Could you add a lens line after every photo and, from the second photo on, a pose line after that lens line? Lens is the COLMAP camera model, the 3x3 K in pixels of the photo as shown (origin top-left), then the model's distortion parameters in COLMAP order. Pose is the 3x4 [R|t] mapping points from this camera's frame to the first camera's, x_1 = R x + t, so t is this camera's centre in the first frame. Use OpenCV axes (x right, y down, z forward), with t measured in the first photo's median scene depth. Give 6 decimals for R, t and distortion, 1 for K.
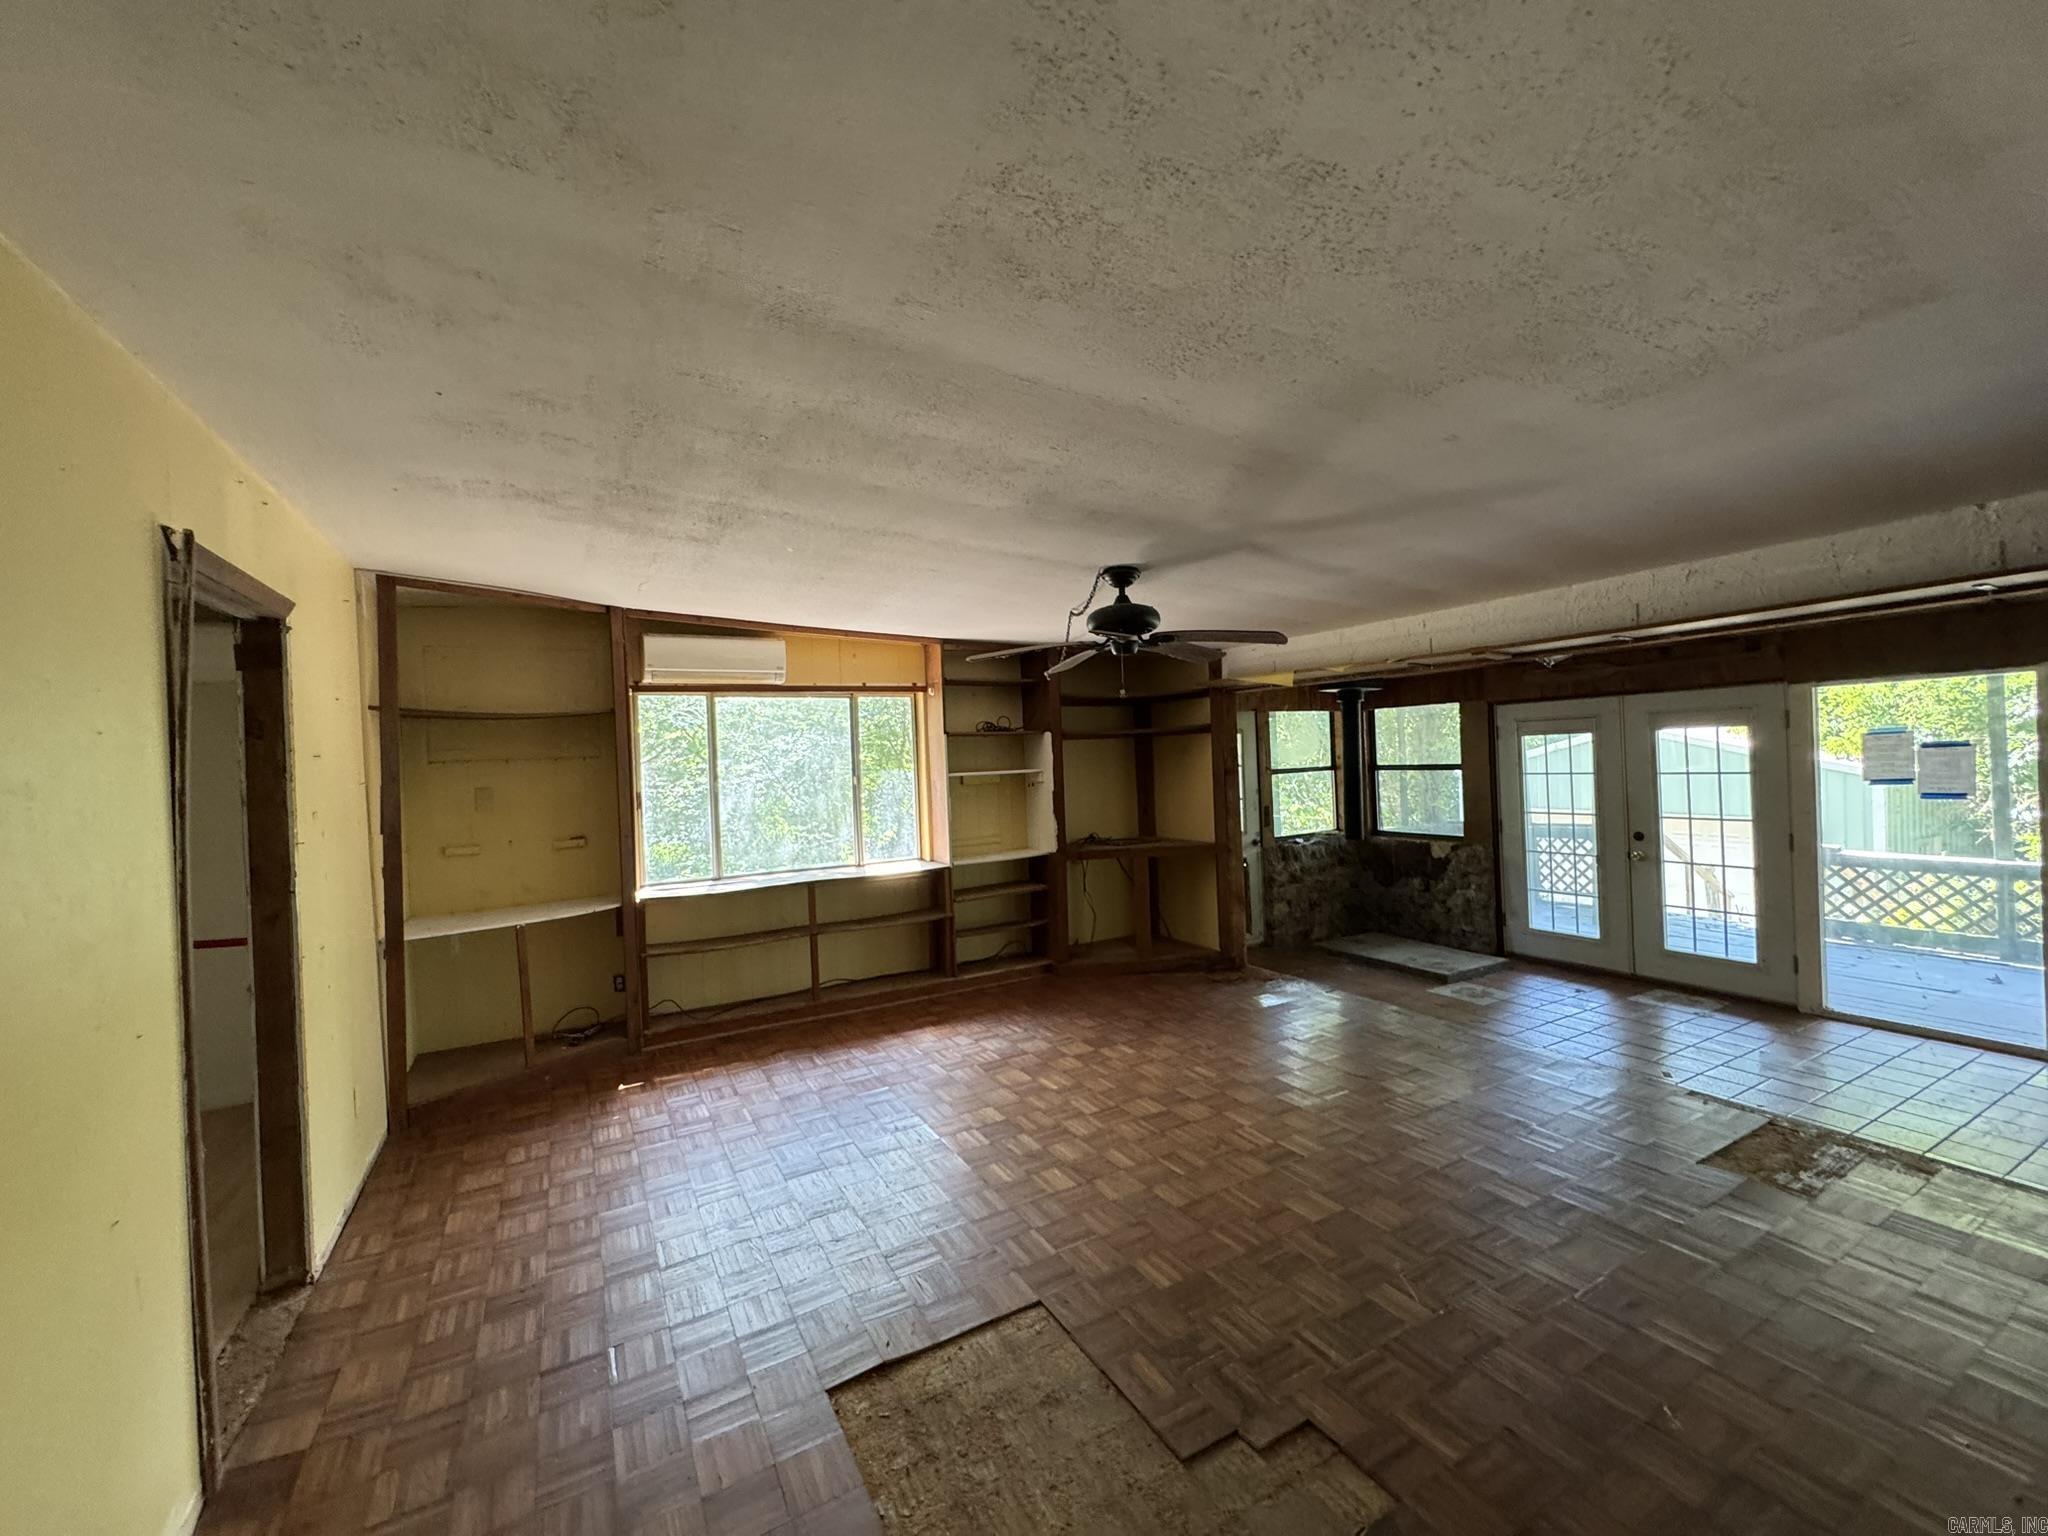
lens RADIAL K [[825.7, 0, 1018.9], [0, 825.7, 760.4], [0, 0, 1]] dist [-0.000252, 0.000345]
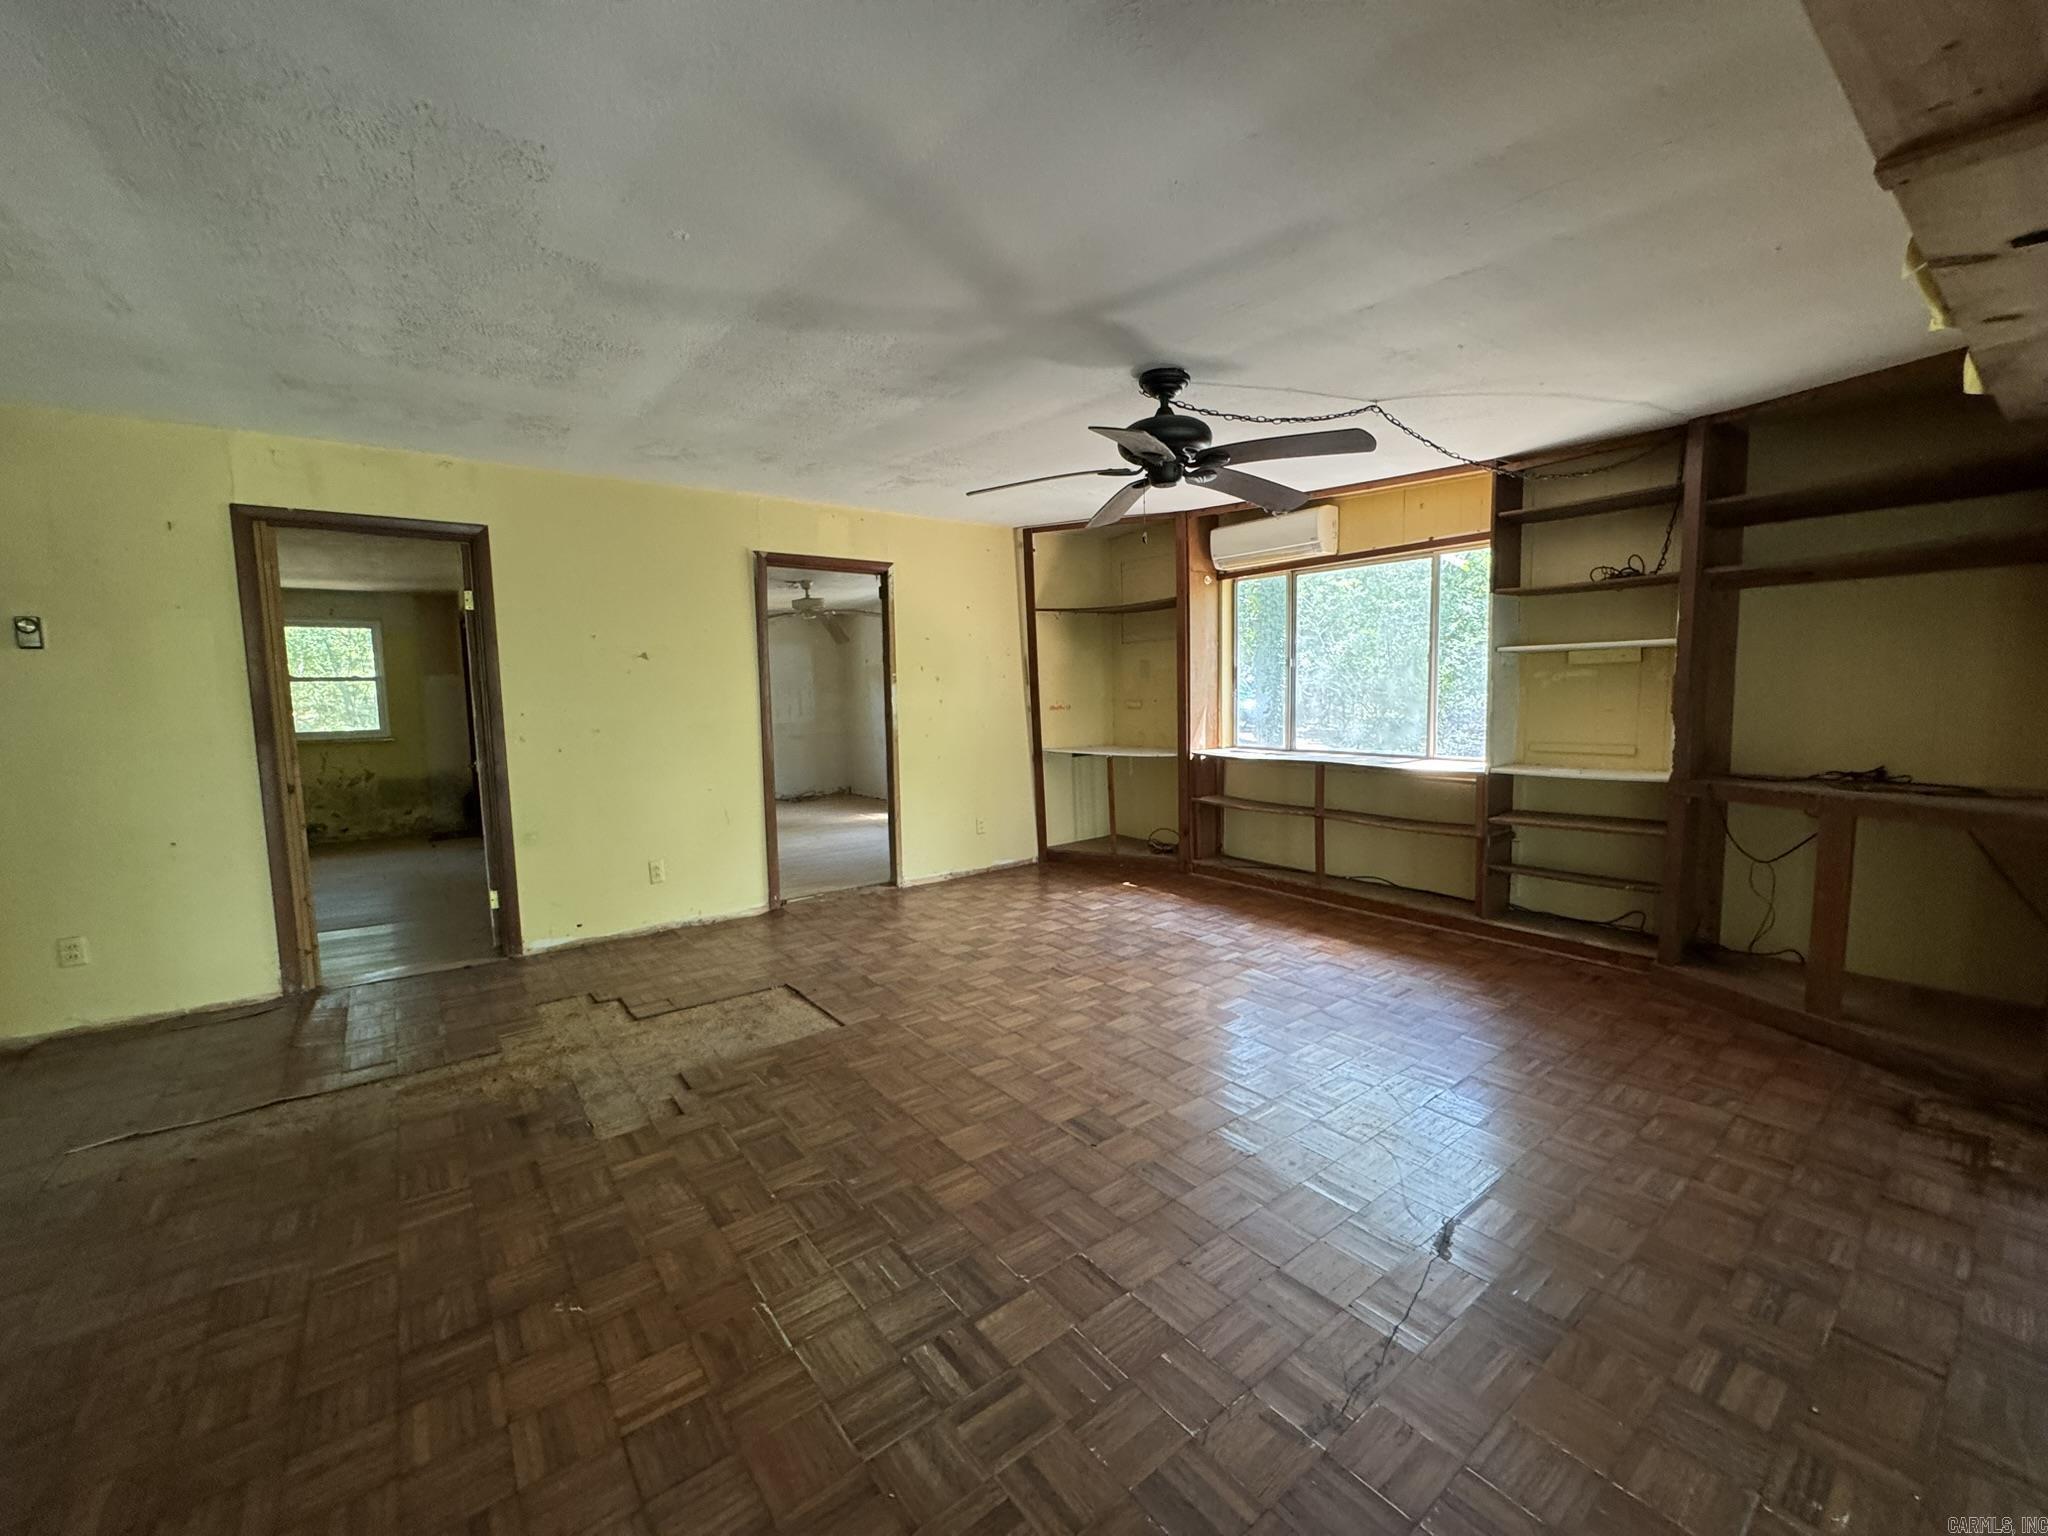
lens RADIAL K [[825.7, 0, 1028.1], [0, 825.7, 767.9], [0, 0, 1]] dist [-0.000252, 0.000345]
pose [[0.147578, 0.128720, -0.980638, 0.653220], [0.009276, 0.991271, 0.131512, 0.023569], [0.989007, -0.028505, 0.145096, 0.532169]]
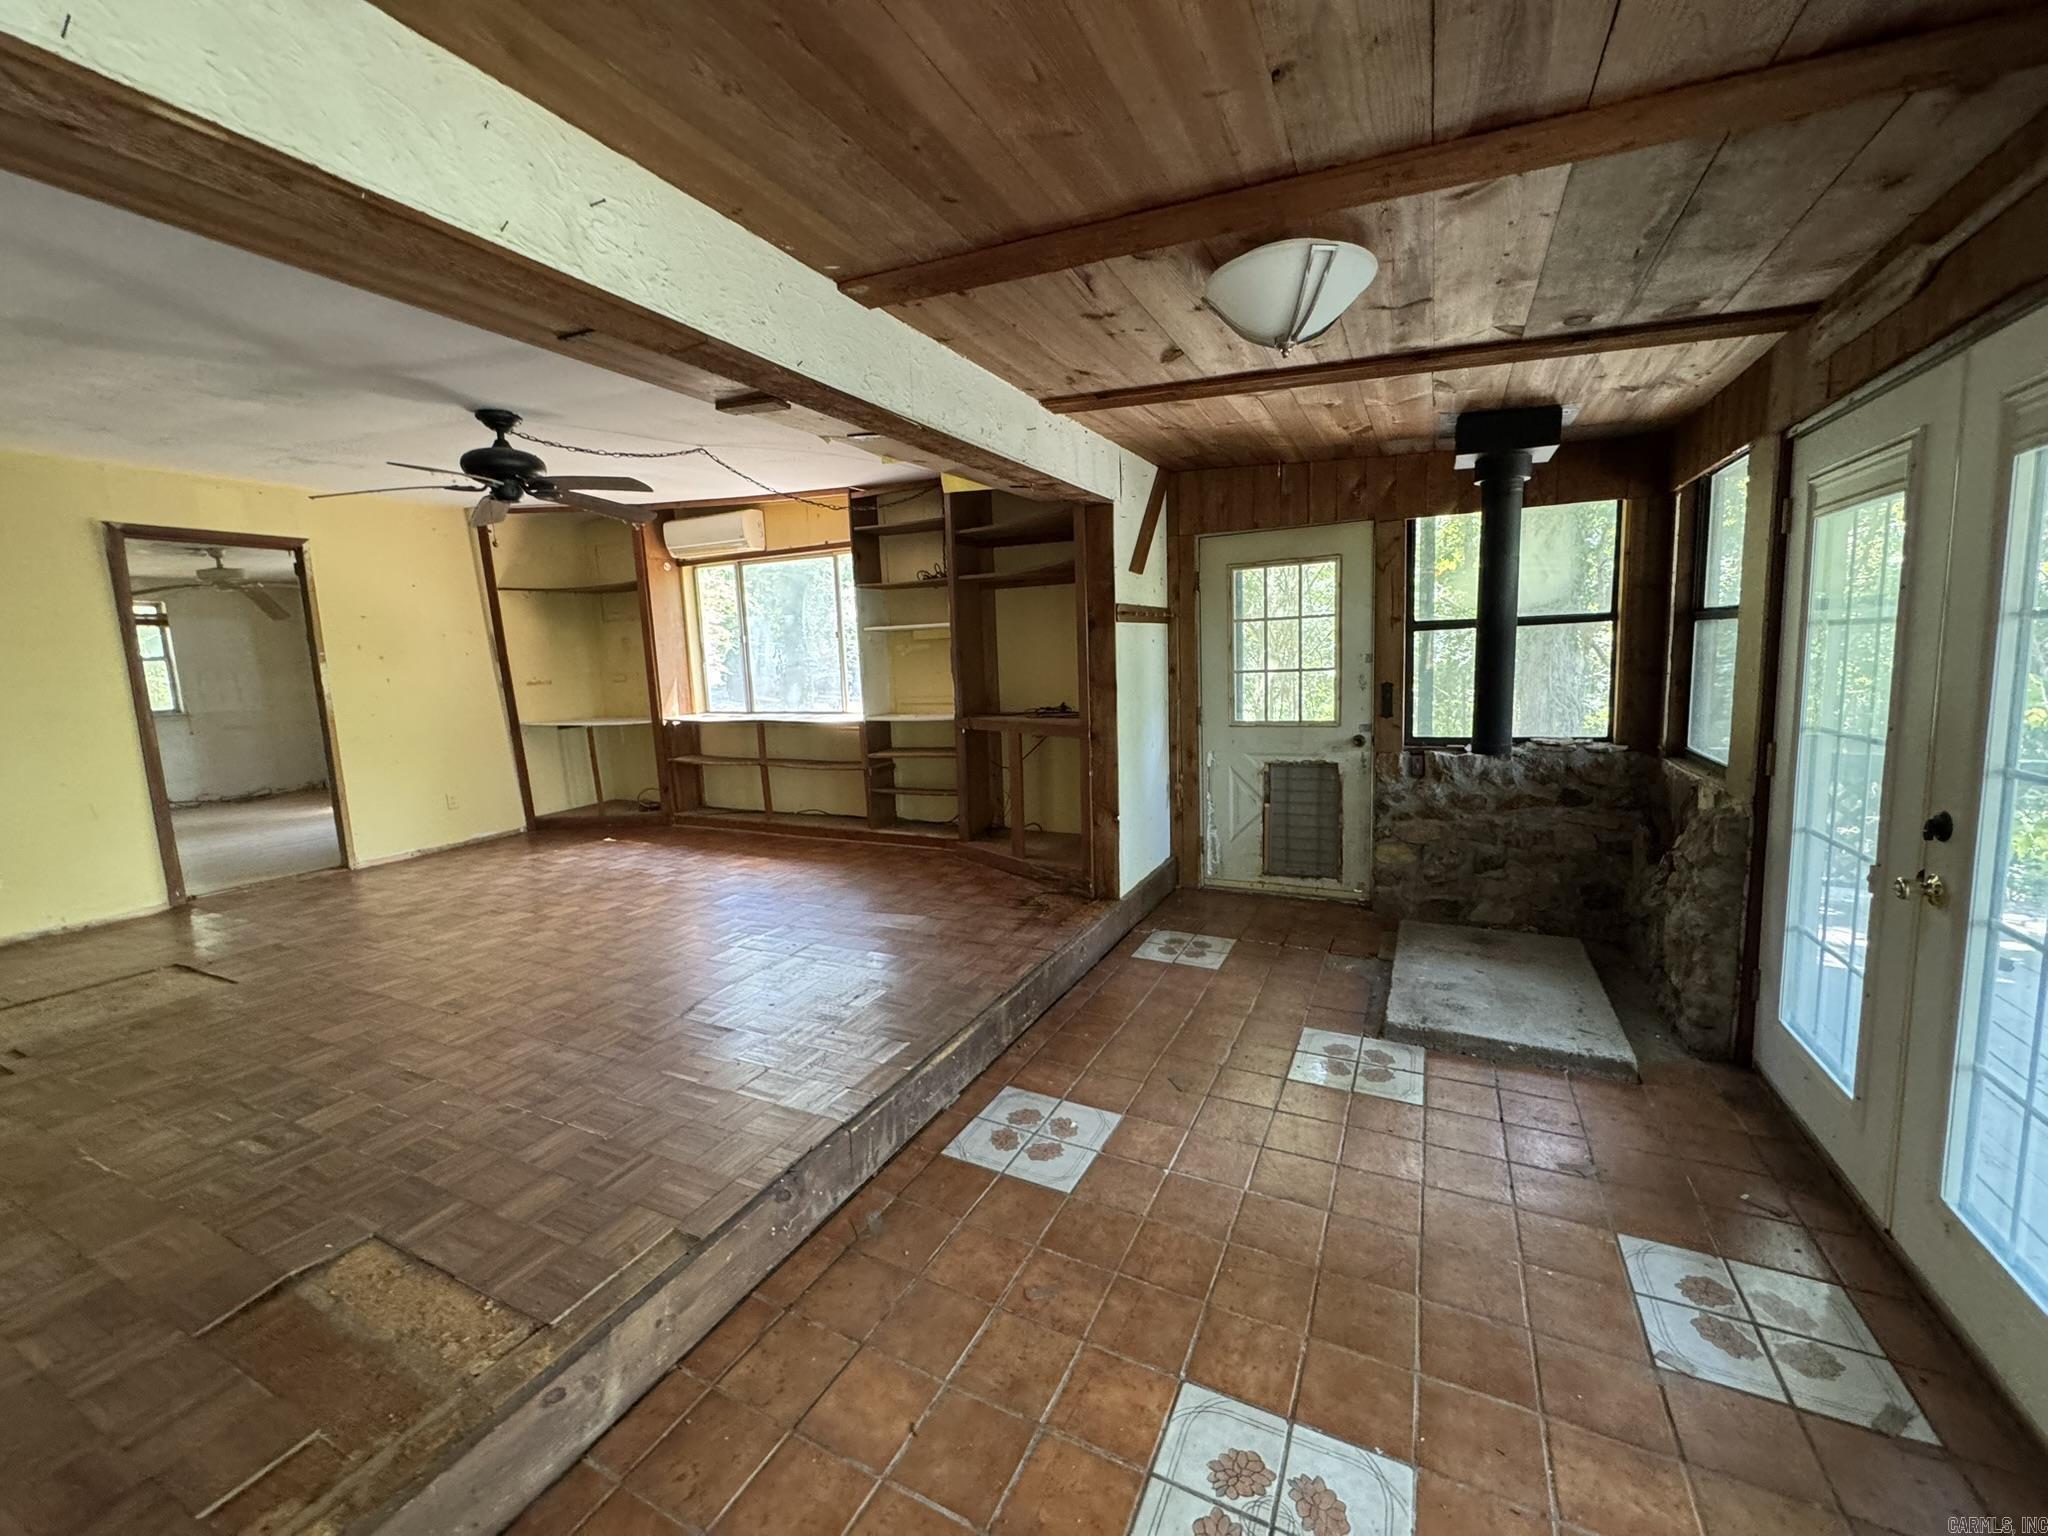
lens RADIAL K [[825.7, 0, 1029.0], [0, 825.7, 764.4], [0, 0, 1]] dist [-0.000252, 0.000345]
pose [[0.569860, 0.128600, -0.811617, 0.950909], [0.010396, 0.986471, 0.163606, 0.019090], [0.821676, -0.101670, 0.560813, 0.657470]]
